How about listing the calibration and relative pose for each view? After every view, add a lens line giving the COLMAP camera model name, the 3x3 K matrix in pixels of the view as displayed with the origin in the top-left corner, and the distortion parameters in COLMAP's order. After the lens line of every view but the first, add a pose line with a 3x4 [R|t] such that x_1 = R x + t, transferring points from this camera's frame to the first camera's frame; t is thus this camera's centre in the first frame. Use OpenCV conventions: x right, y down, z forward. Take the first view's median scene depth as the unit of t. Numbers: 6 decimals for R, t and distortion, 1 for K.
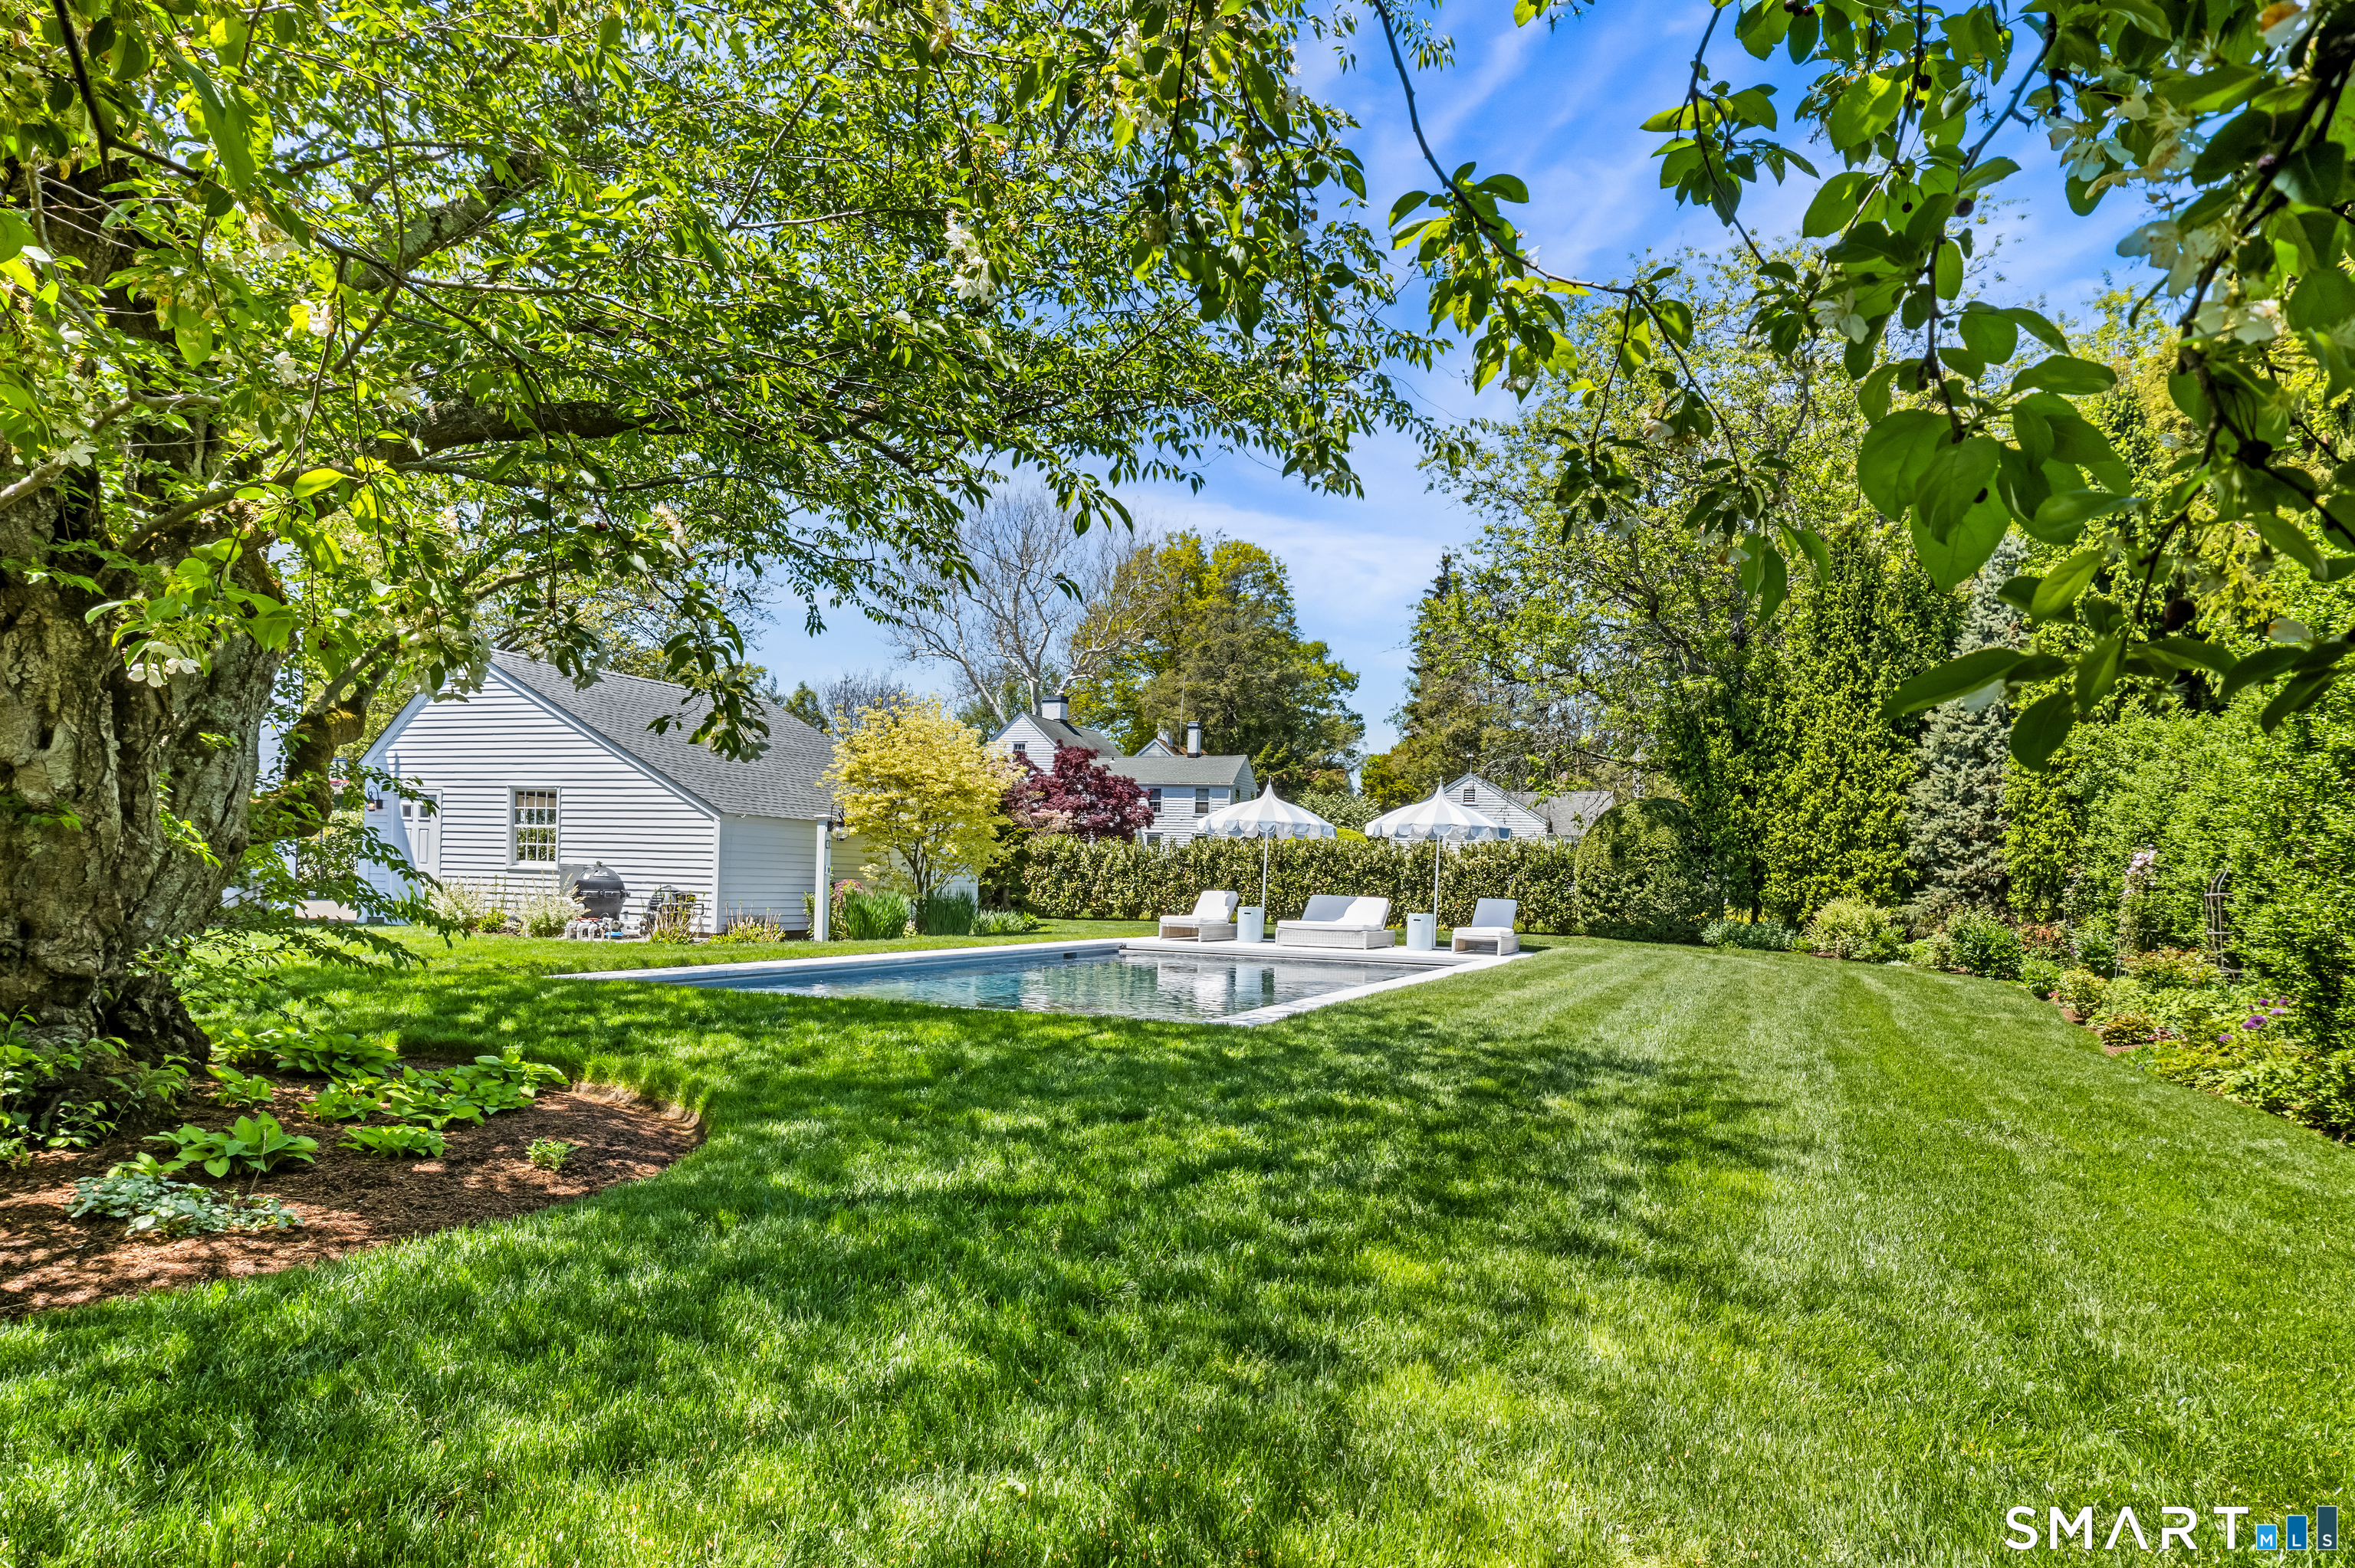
lens RADIAL K [[1385.0, 0, 1177.5], [0, 1385.0, 784.0], [0, 0, 1]] dist [0.042085, 0.000387]
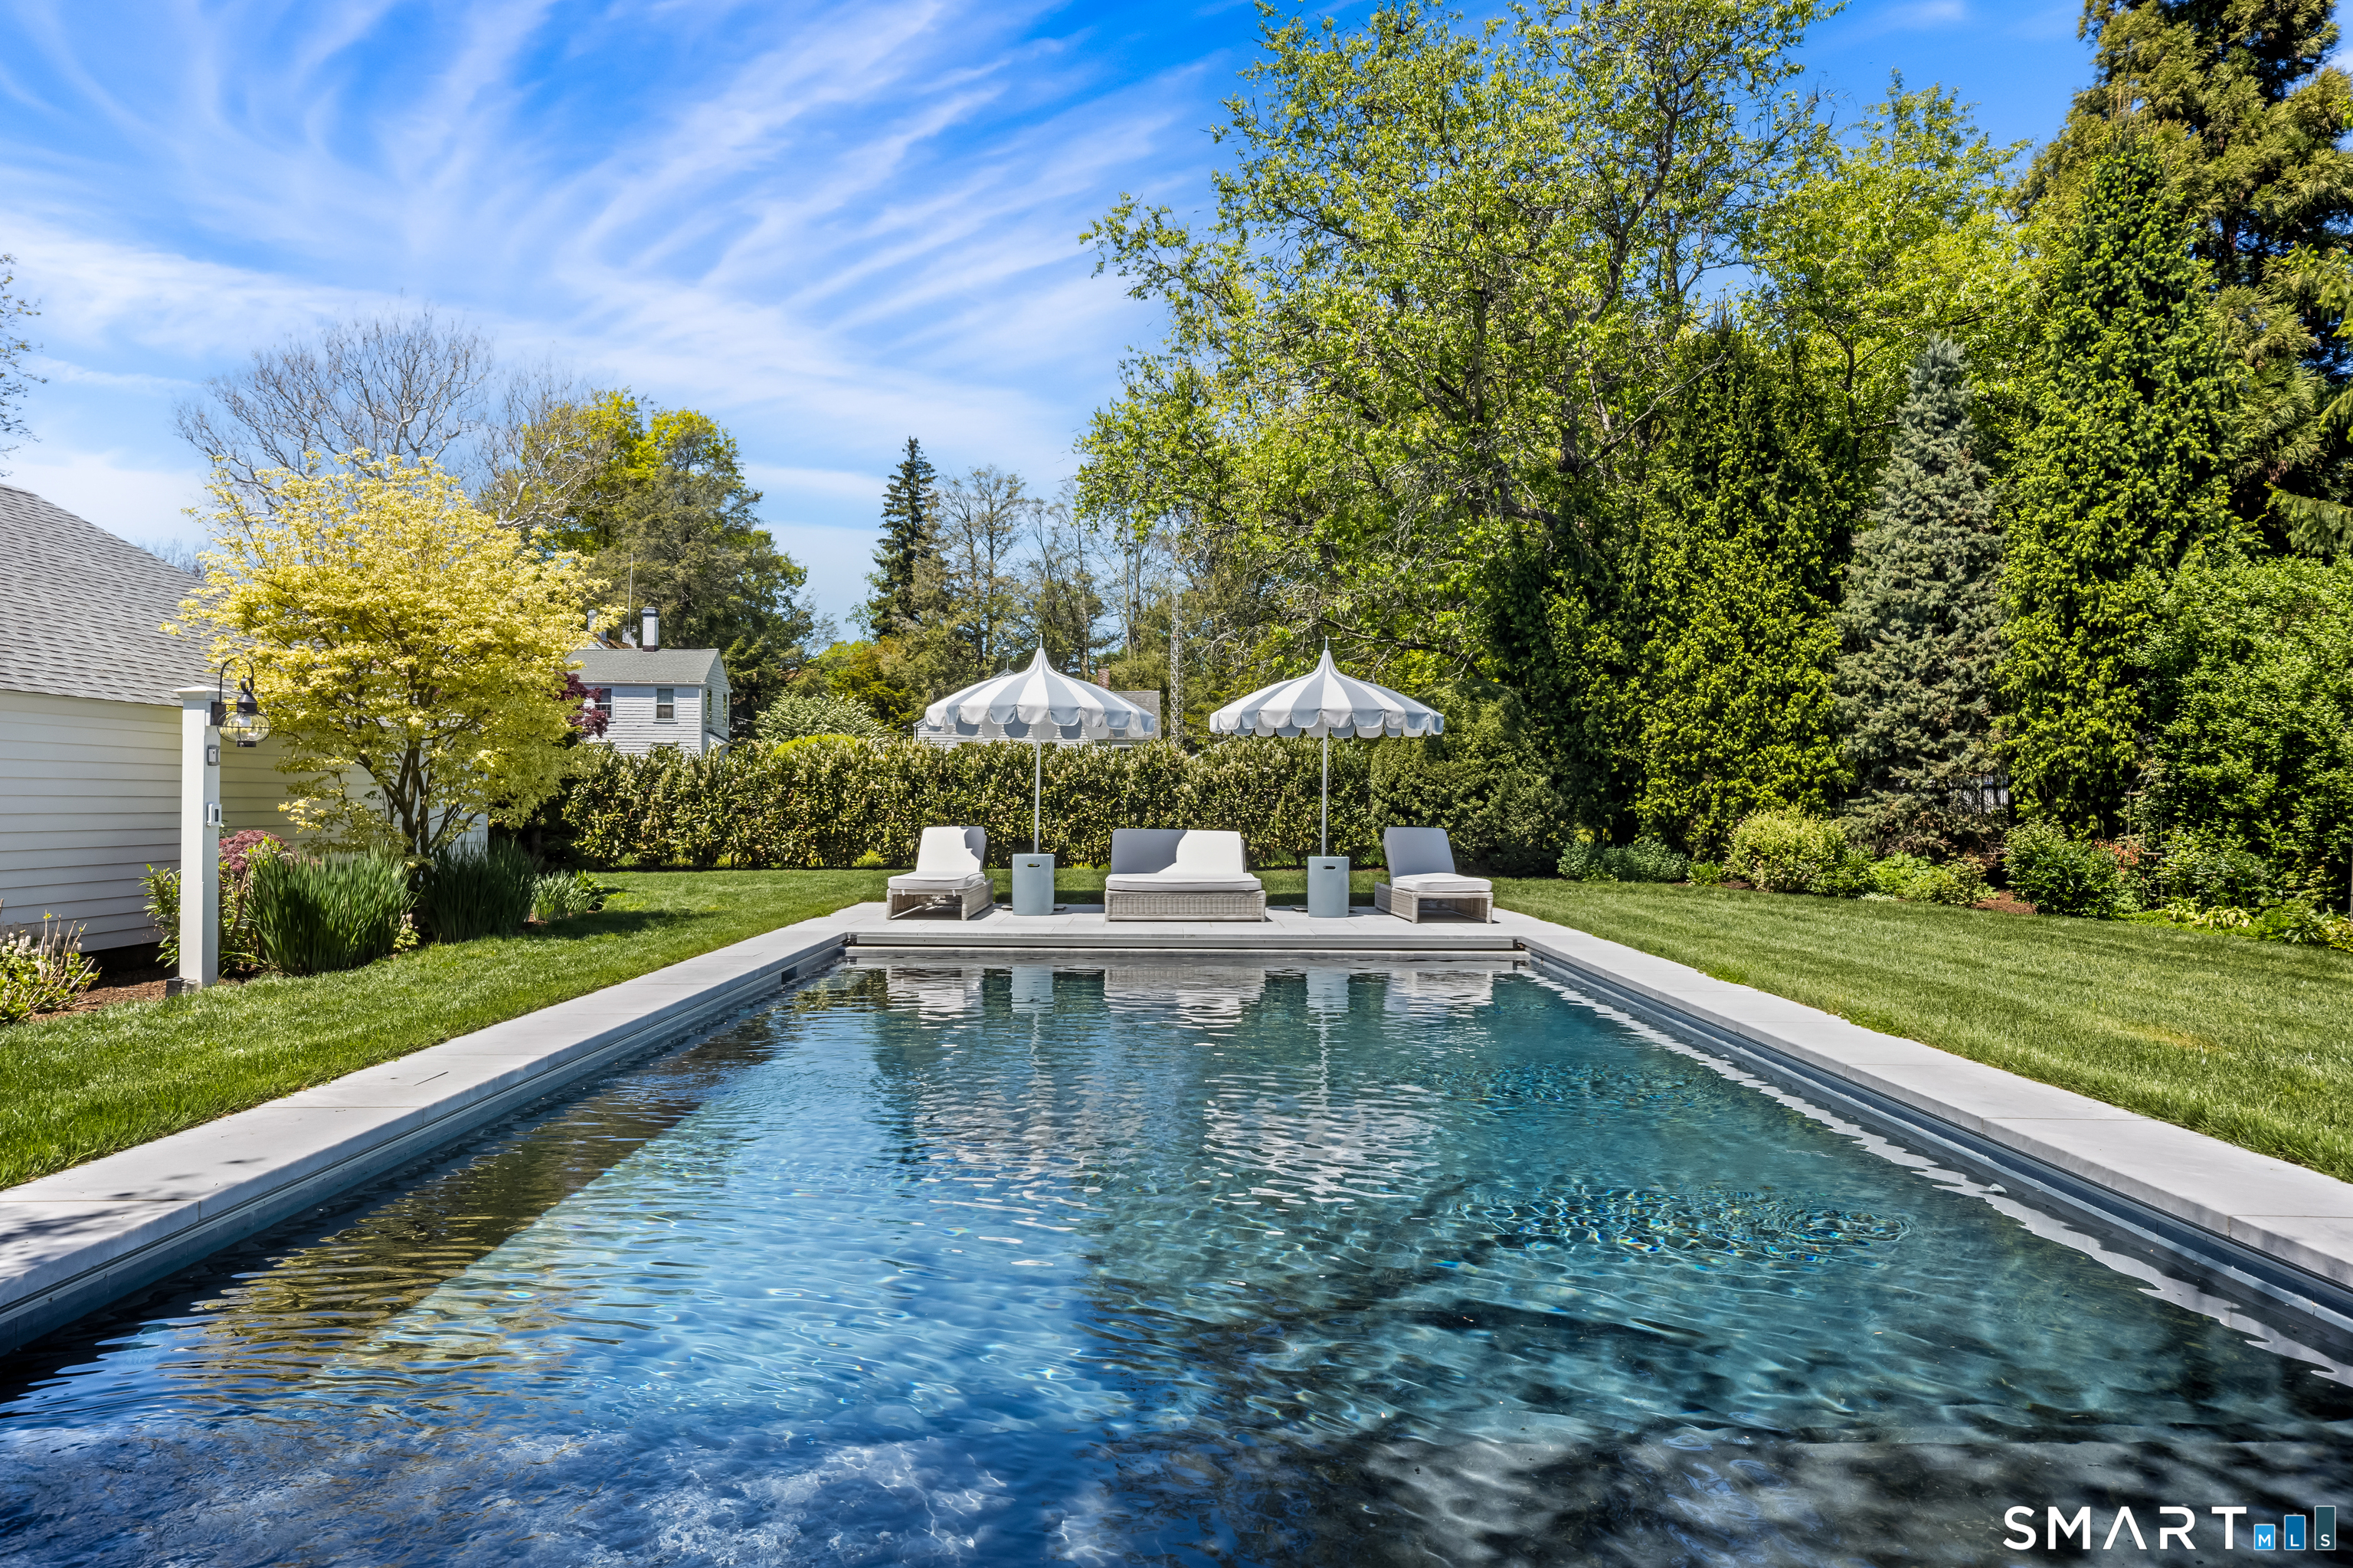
lens RADIAL K [[1520.8, 0, 1171.5], [0, 1520.8, 728.3], [0, 0, 1]] dist [0.001395, 0.000058]
pose [[0.938079, -0.007440, 0.346341, -0.103967], [-0.002012, 0.999635, 0.026923, 0.016571], [-0.346415, -0.025953, 0.937722, 0.347196]]
